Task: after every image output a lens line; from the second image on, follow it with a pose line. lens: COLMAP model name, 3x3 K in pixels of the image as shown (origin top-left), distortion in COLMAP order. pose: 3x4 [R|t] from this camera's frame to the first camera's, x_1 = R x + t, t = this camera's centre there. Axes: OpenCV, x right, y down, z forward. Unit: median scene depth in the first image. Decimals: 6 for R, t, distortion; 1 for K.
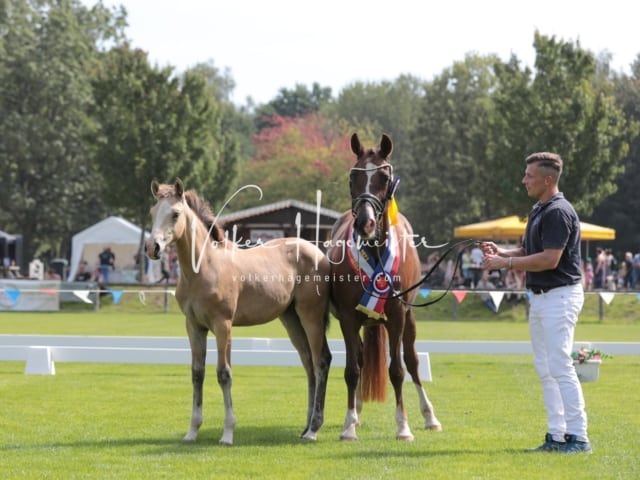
lens RADIAL K [[1828.7, 0, 319.7], [0, 1828.7, 240.0], [0, 0, 1]] dist [0.205890, 0.000000]
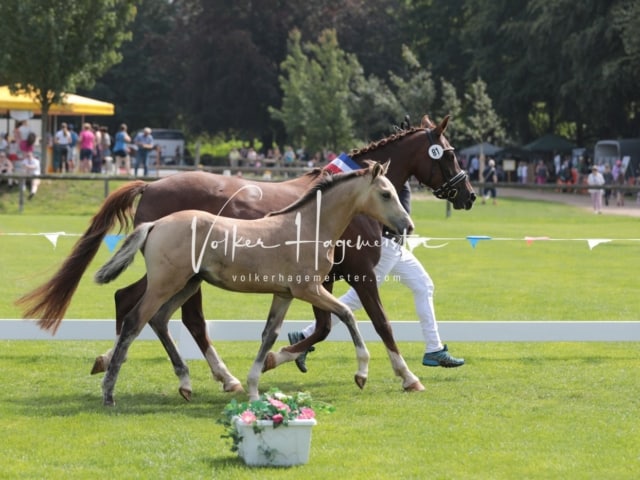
lens RADIAL K [[1896.9, 0, 319.6], [0, 1896.9, 240.3], [0, 0, 1]] dist [-0.121732, 0.000000]
pose [[0.961330, -0.005755, 0.275341, 0.004251], [-0.013024, 0.997713, 0.066327, -0.002498], [-0.275093, -0.067348, 0.959056, 0.110667]]
